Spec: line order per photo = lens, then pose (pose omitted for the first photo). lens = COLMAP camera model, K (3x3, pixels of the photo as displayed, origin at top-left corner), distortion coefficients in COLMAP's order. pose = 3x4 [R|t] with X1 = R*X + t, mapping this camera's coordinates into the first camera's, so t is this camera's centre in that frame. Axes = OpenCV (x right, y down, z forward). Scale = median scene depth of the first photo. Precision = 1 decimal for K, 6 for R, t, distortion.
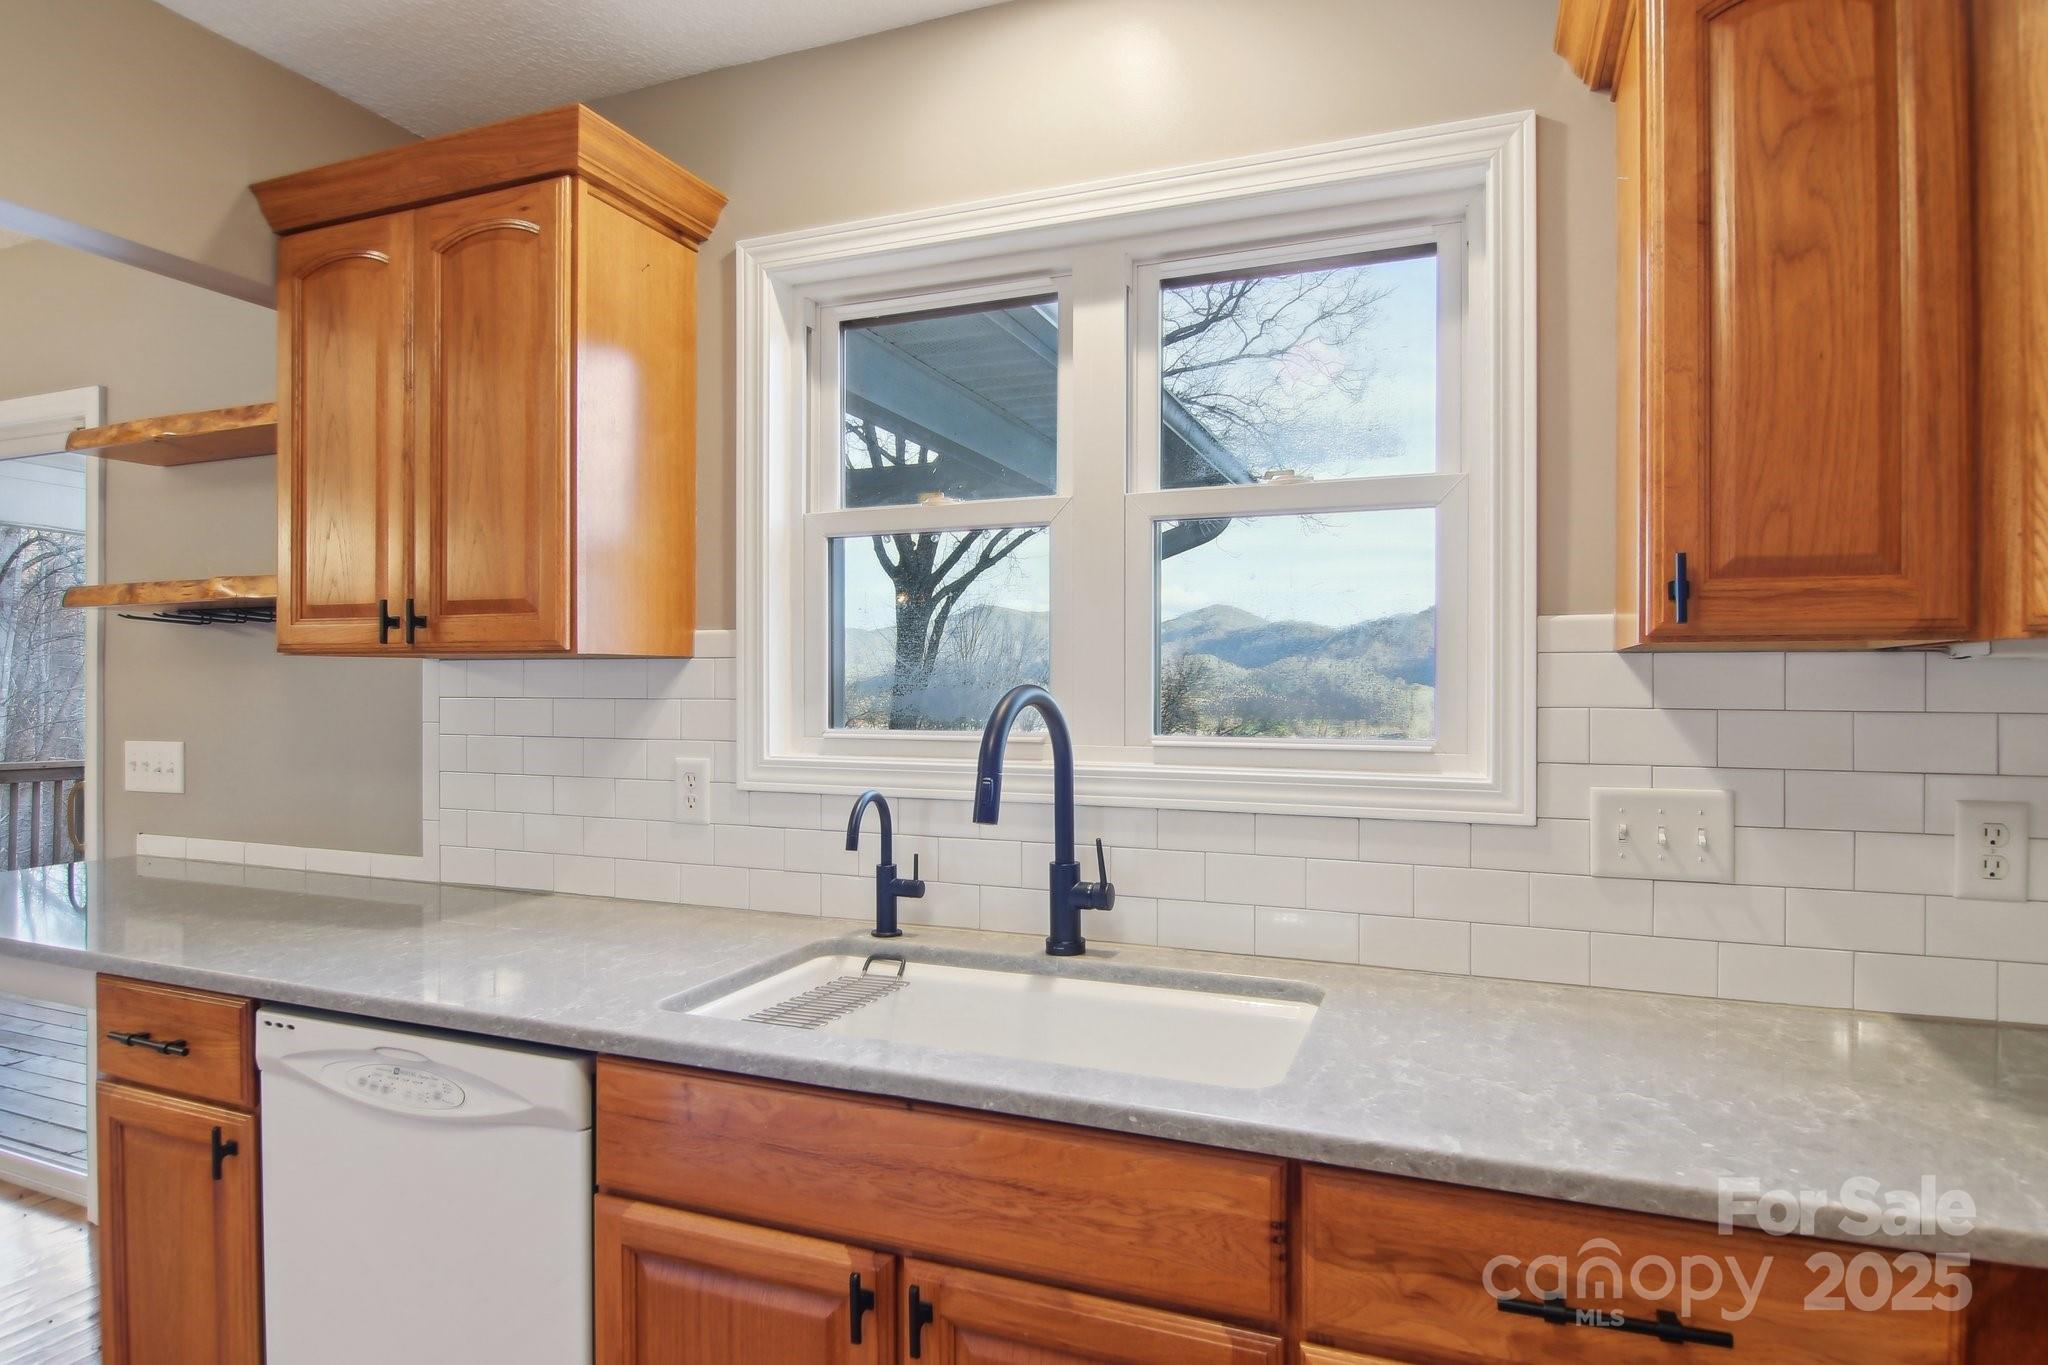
lens RADIAL K [[1148.3, 0, 1030.5], [0, 1148.3, 679.6], [0, 0, 1]] dist [0.001442, -0.013601]
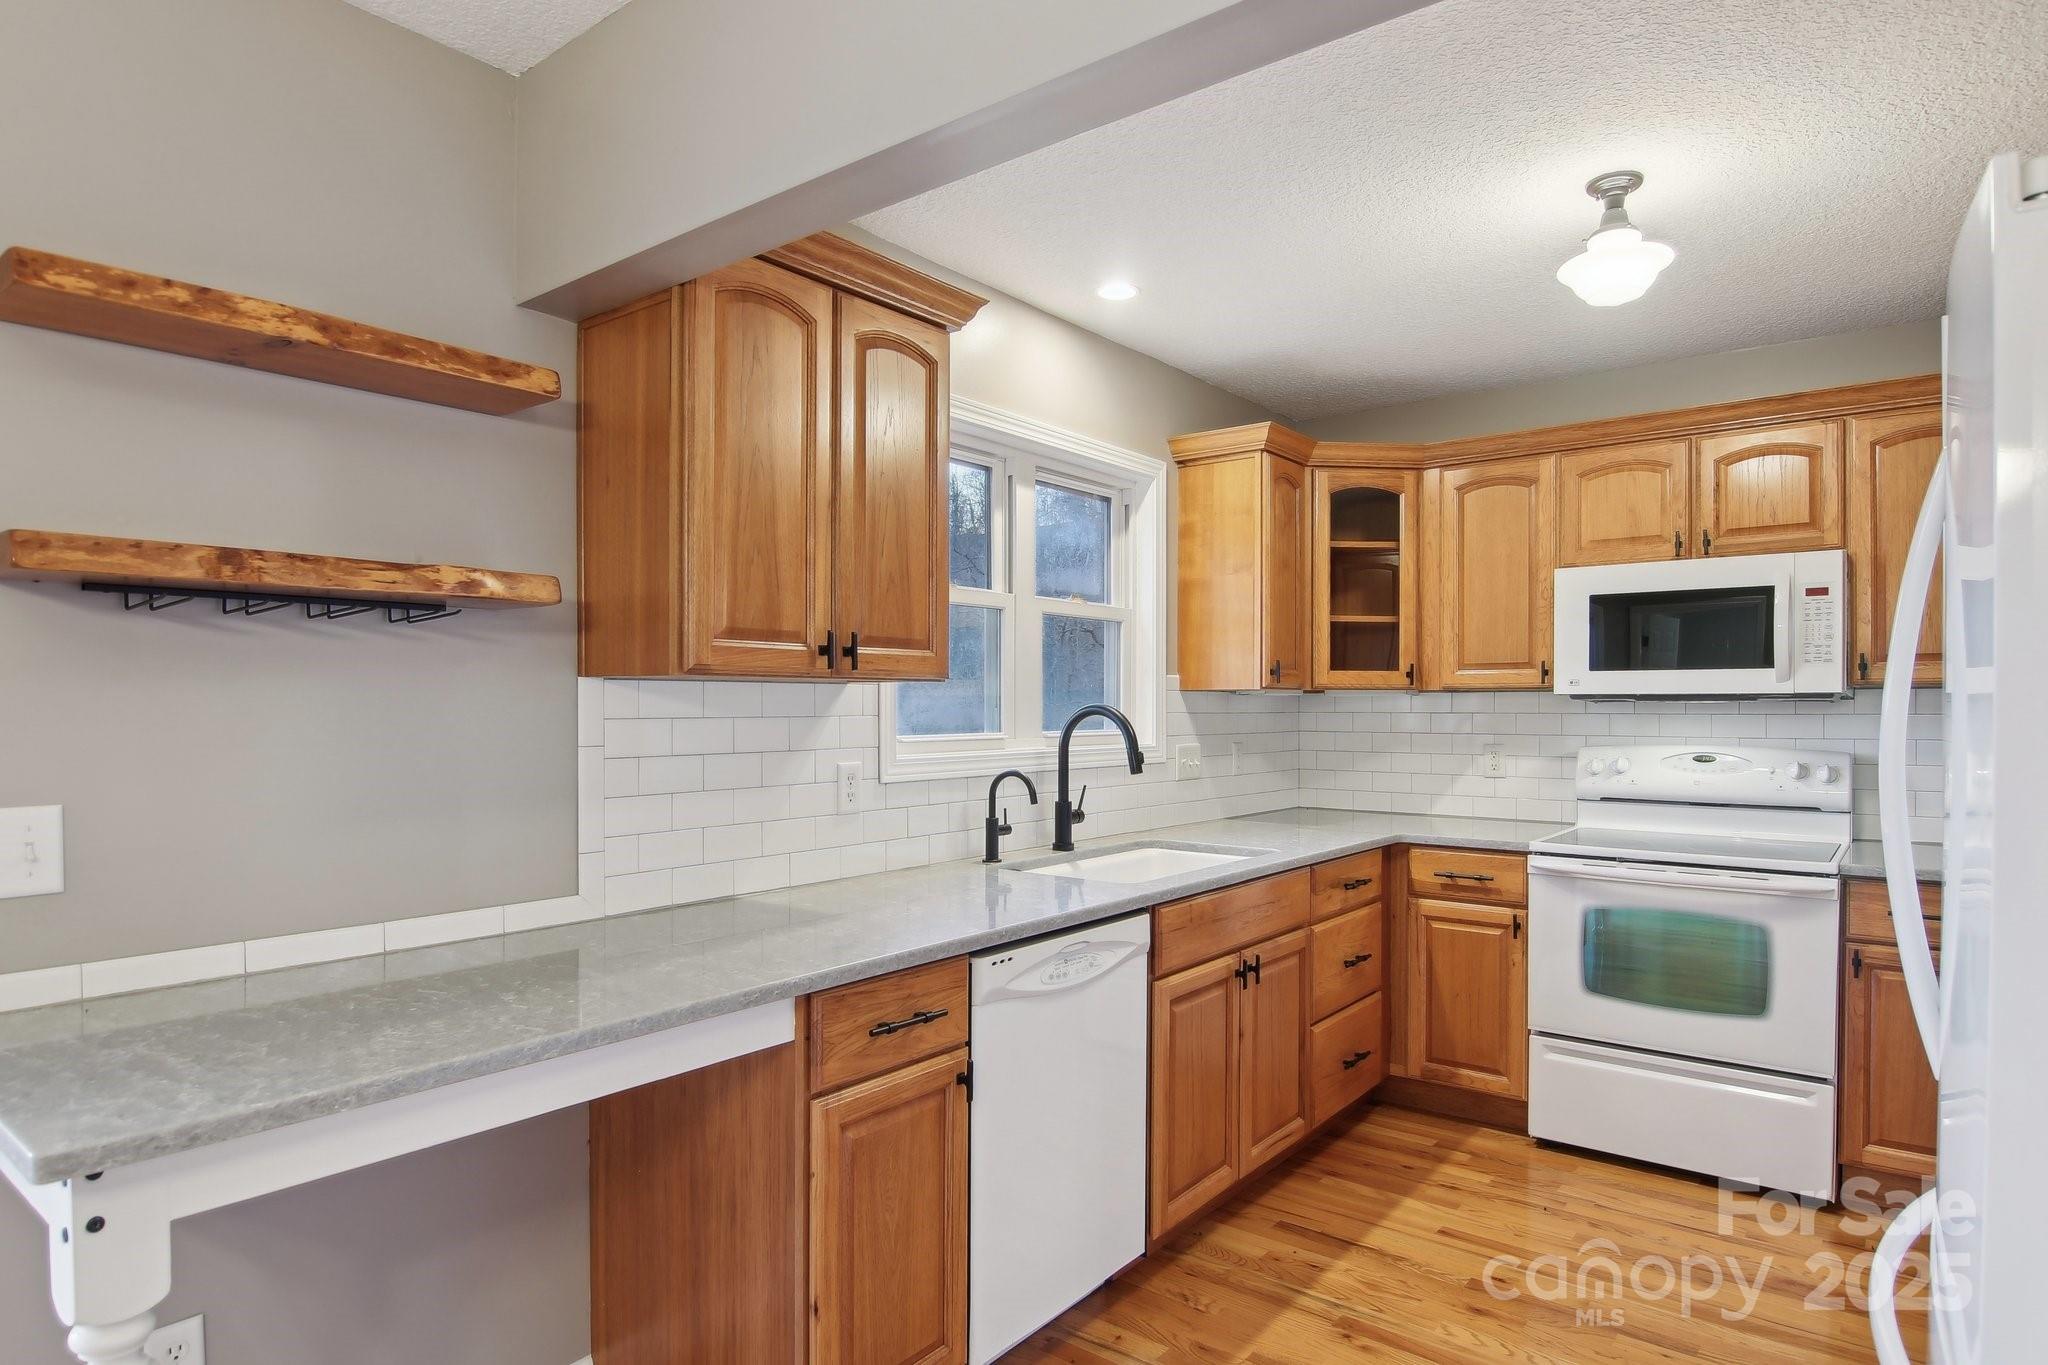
lens RADIAL K [[1148.3, 0, 1030.2], [0, 1148.3, 712.4], [0, 0, 1]] dist [0.001442, -0.013601]
pose [[0.276796, -0.008491, 0.960891, -1.926059], [-0.003193, 0.999947, 0.009756, -0.000201], [-0.960923, -0.005768, 0.276754, 0.601546]]
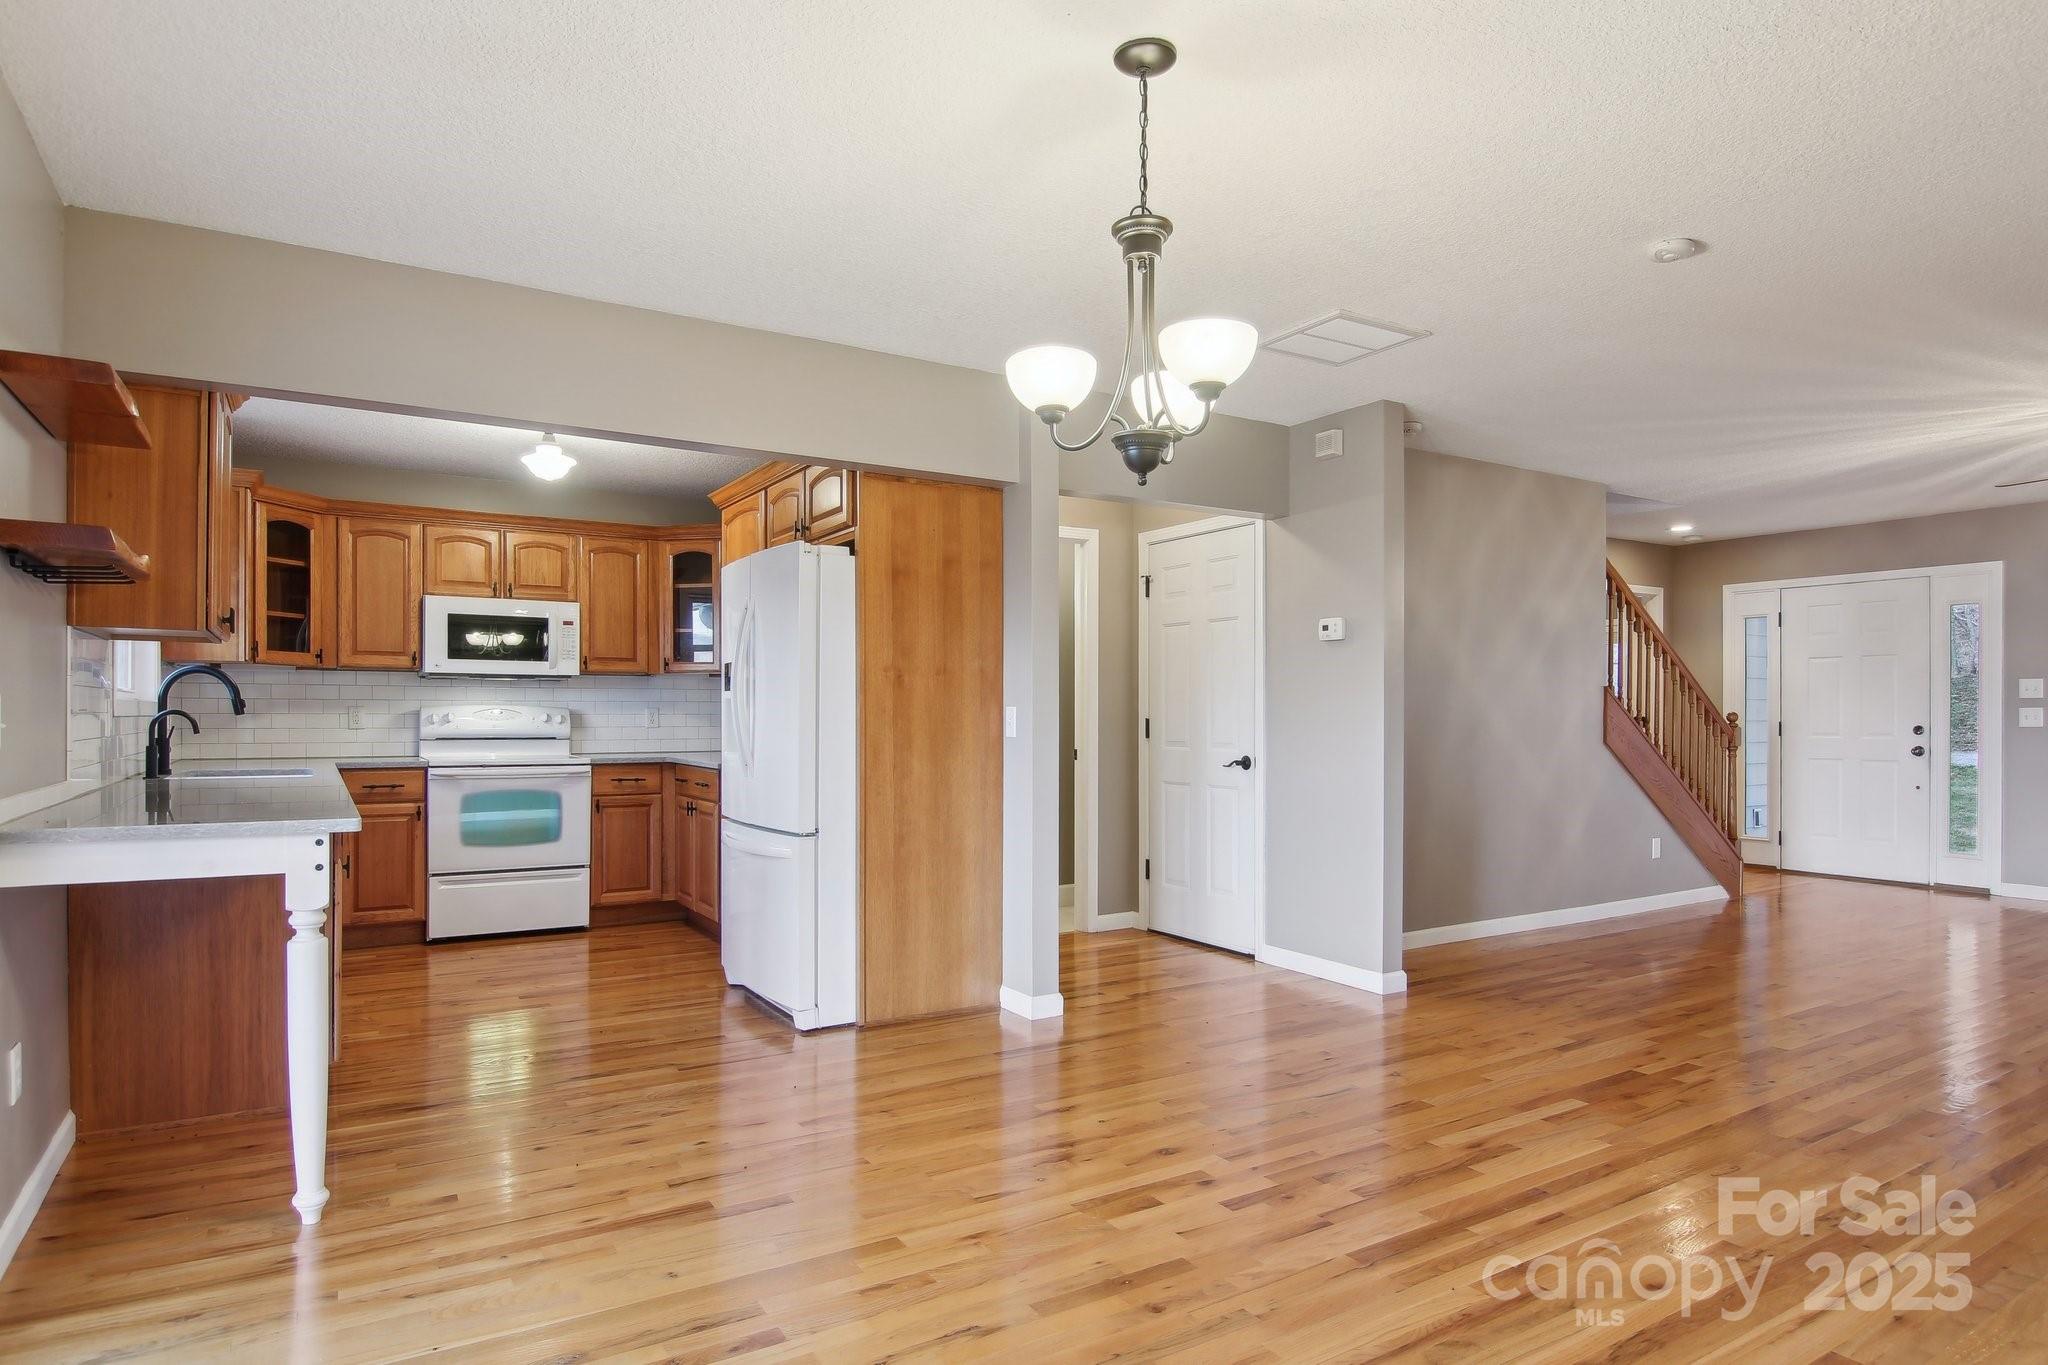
lens RADIAL K [[1148.3, 0, 1027.2], [0, 1148.3, 723.1], [0, 0, 1]] dist [0.001442, -0.013601]
pose [[-0.811309, -0.008886, 0.584550, -3.197990], [-0.007375, 0.999960, 0.004964, 0.114241], [-0.584571, -0.000284, -0.811343, 2.111337]]
